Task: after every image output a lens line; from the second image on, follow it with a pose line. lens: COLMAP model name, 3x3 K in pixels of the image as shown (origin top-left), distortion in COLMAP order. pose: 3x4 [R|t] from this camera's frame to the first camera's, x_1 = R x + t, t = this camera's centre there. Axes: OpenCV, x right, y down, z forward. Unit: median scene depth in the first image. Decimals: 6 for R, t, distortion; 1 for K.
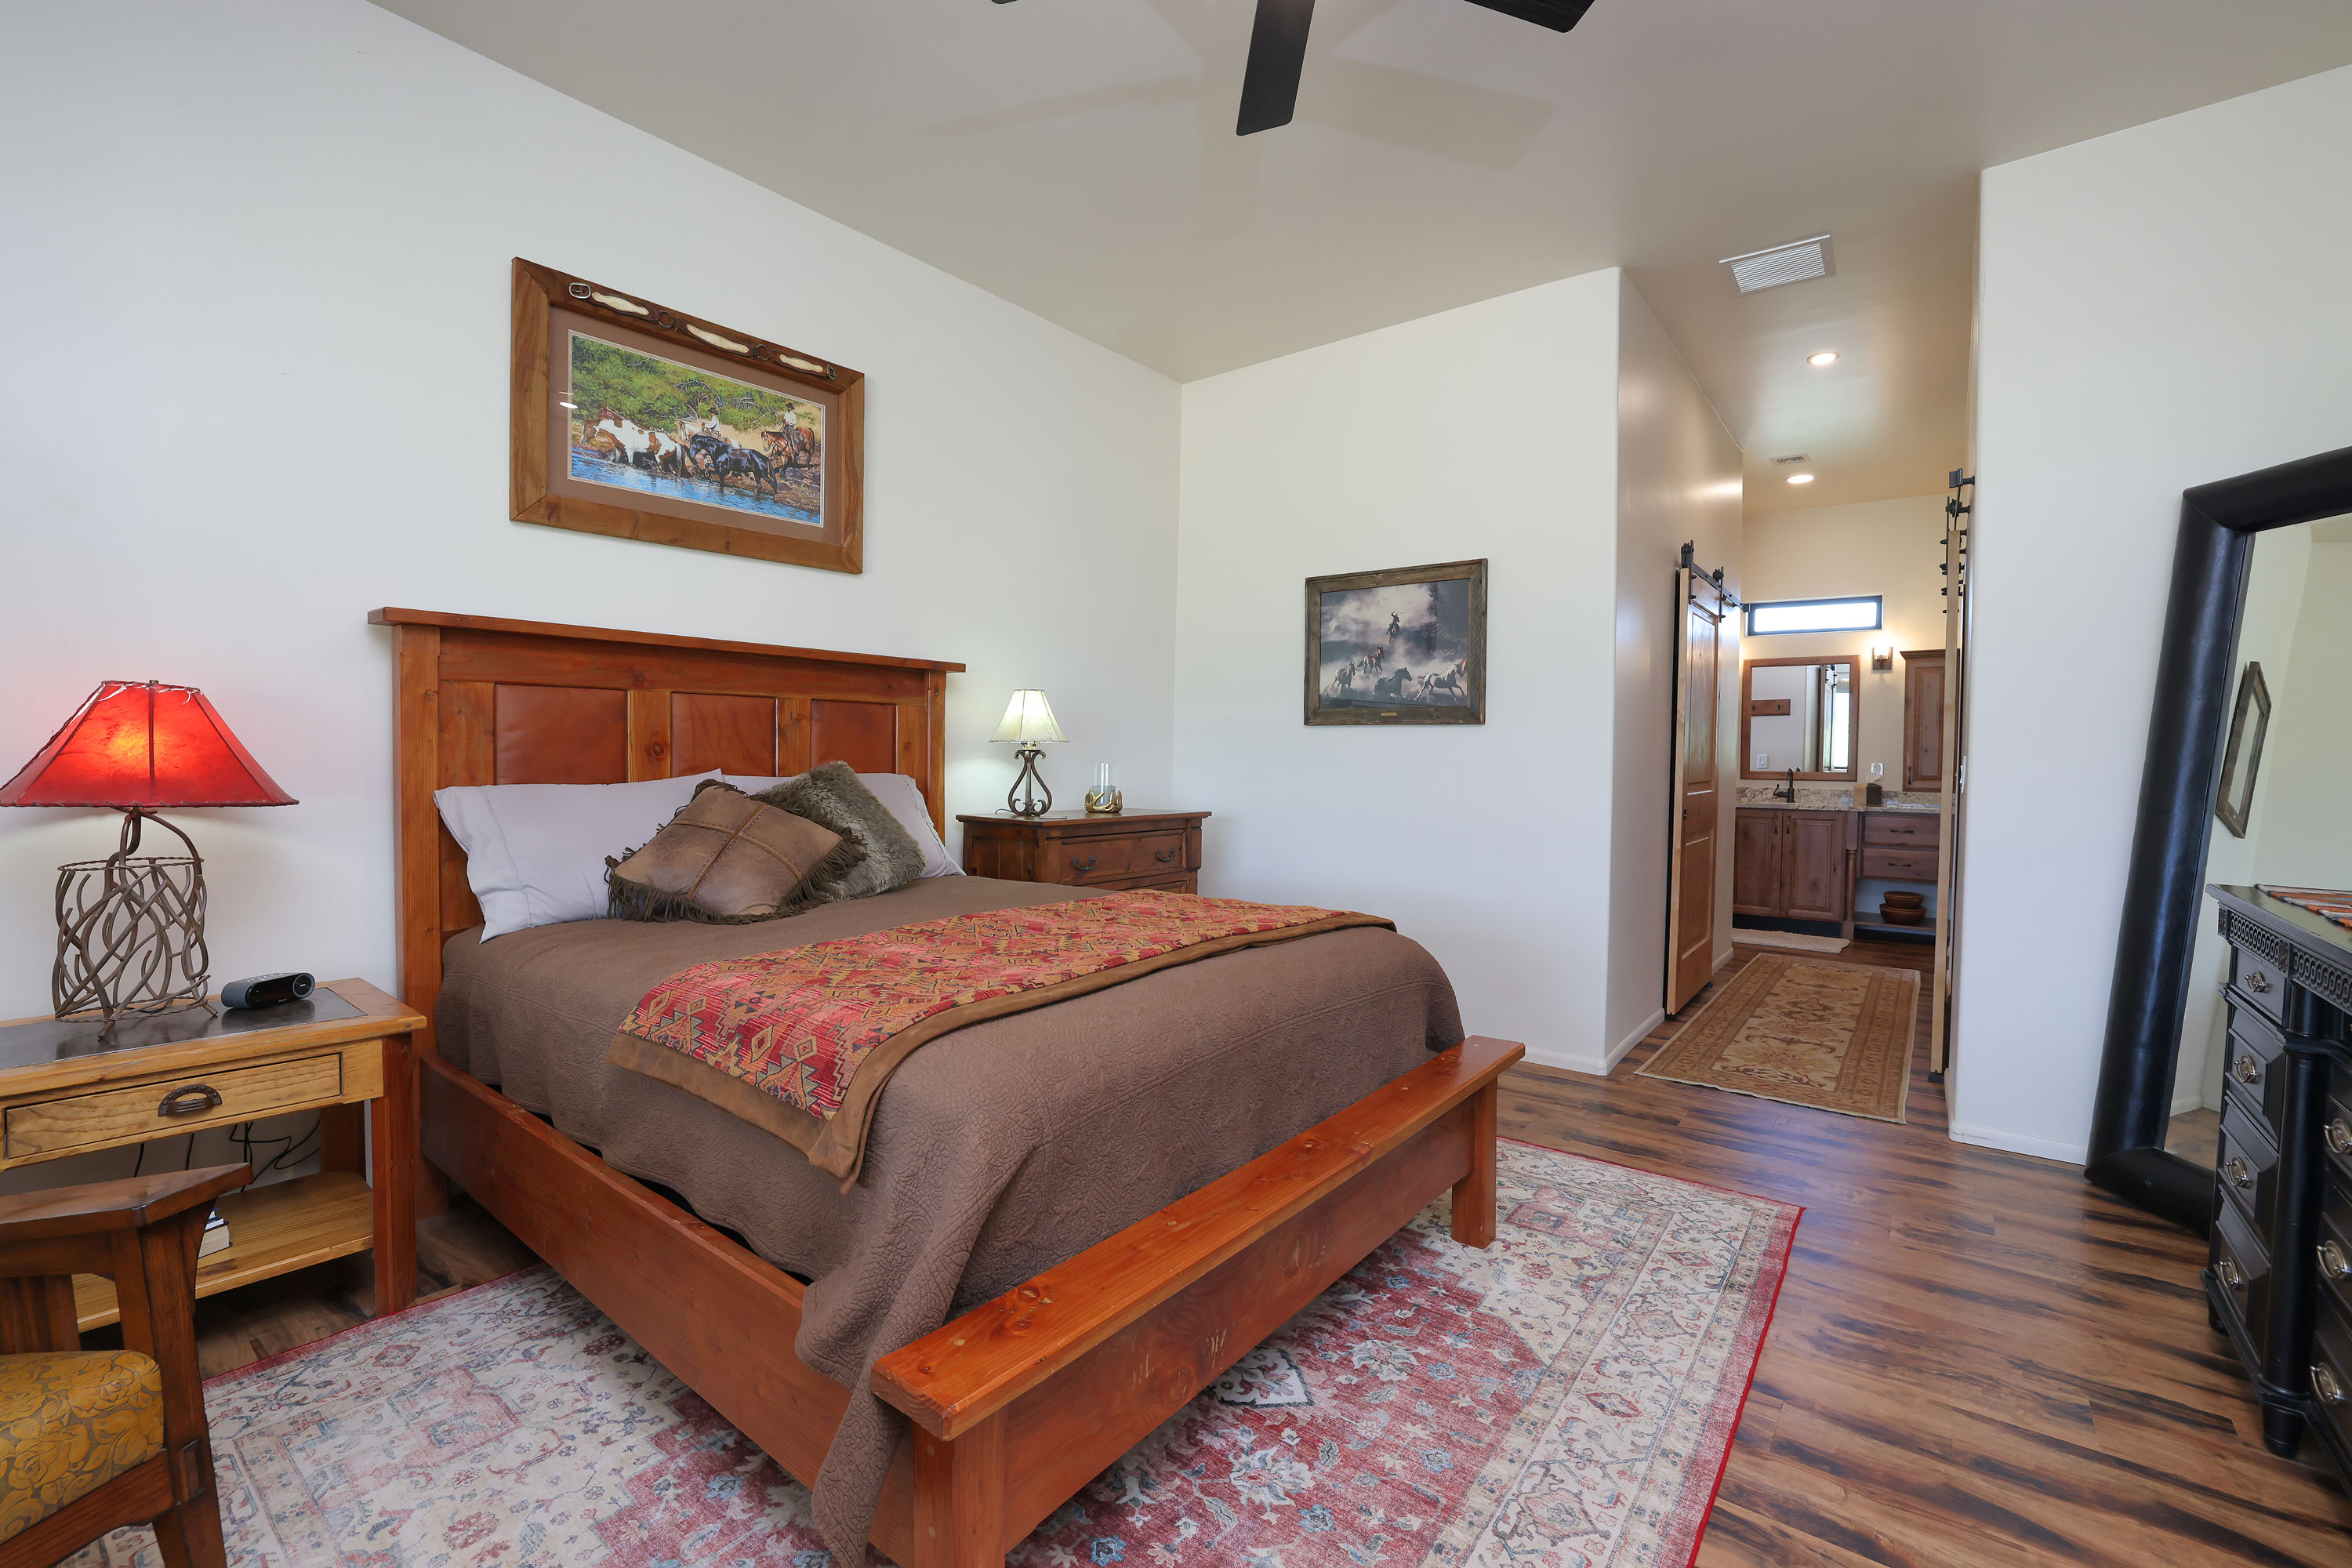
lens RADIAL K [[1011.7, 0, 1190.7], [0, 1011.7, 769.2], [0, 0, 1]] dist [-0.024489, 0.007828]
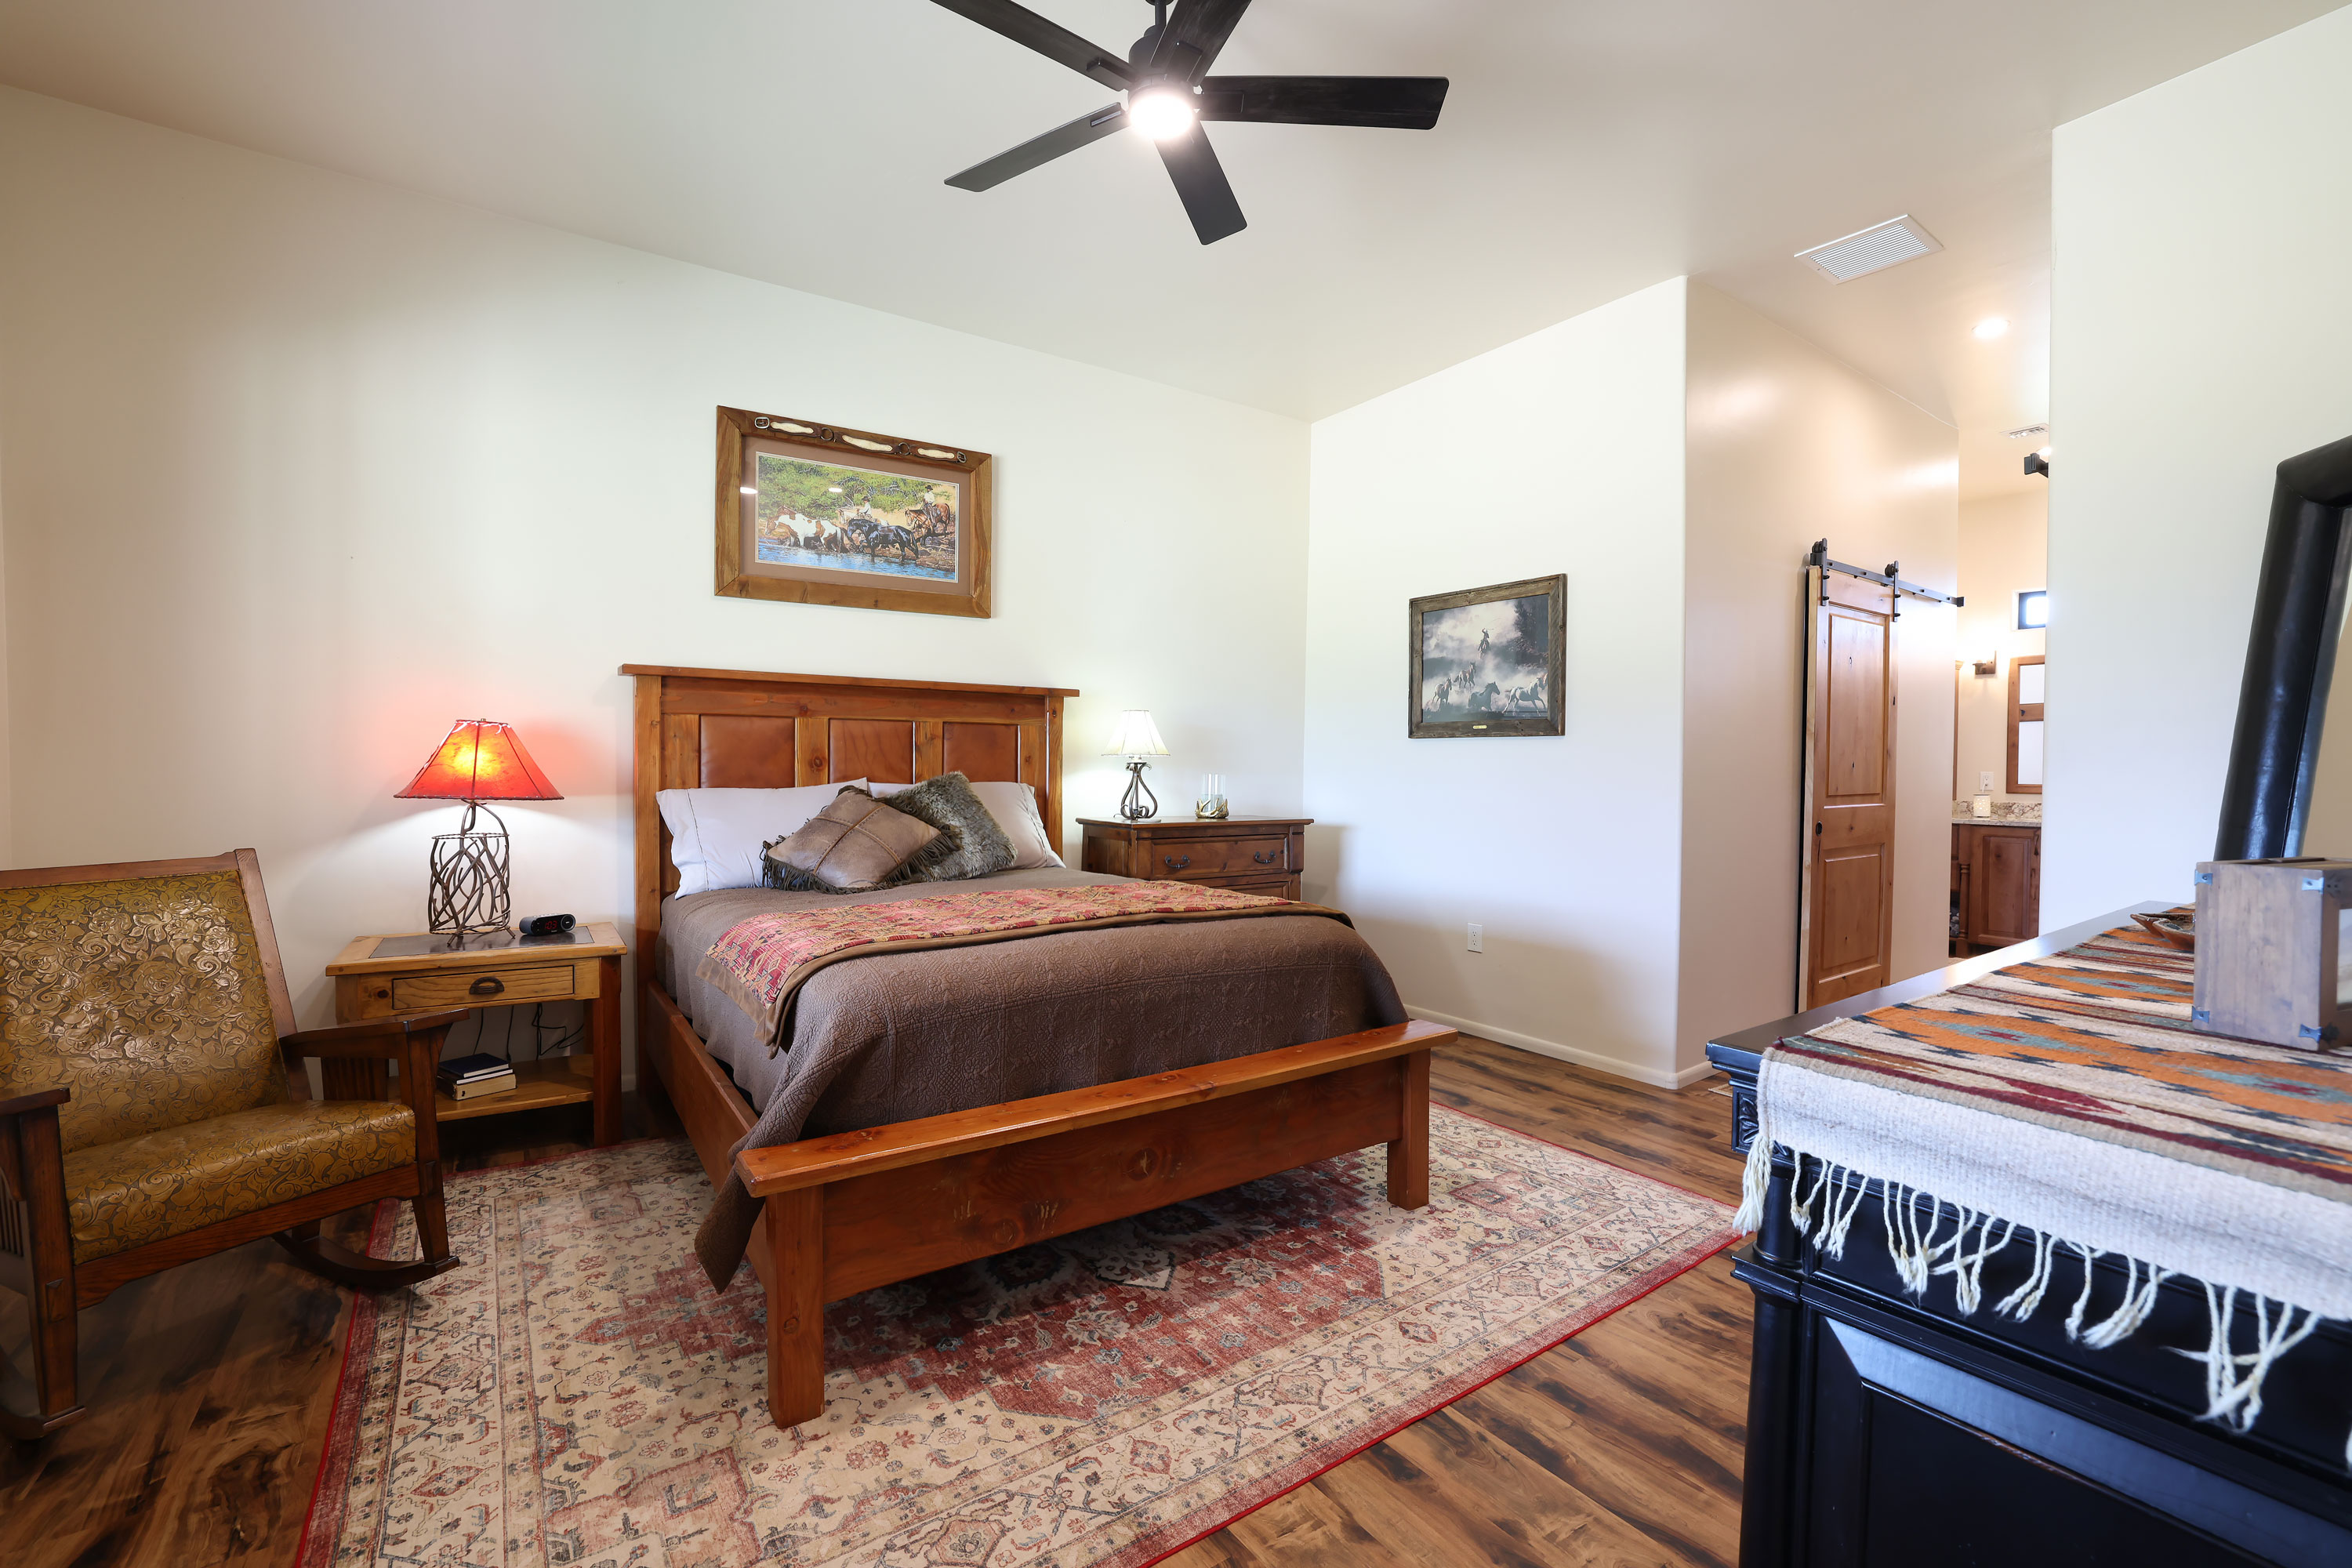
lens RADIAL K [[1011.7, 0, 1187.3], [0, 1011.7, 773.3], [0, 0, 1]] dist [-0.024489, 0.007828]
pose [[0.954934, 0.000298, -0.296817, 0.350525], [-0.003100, 0.999955, -0.008969, 0.005210], [0.296801, 0.009485, 0.954892, -0.123981]]
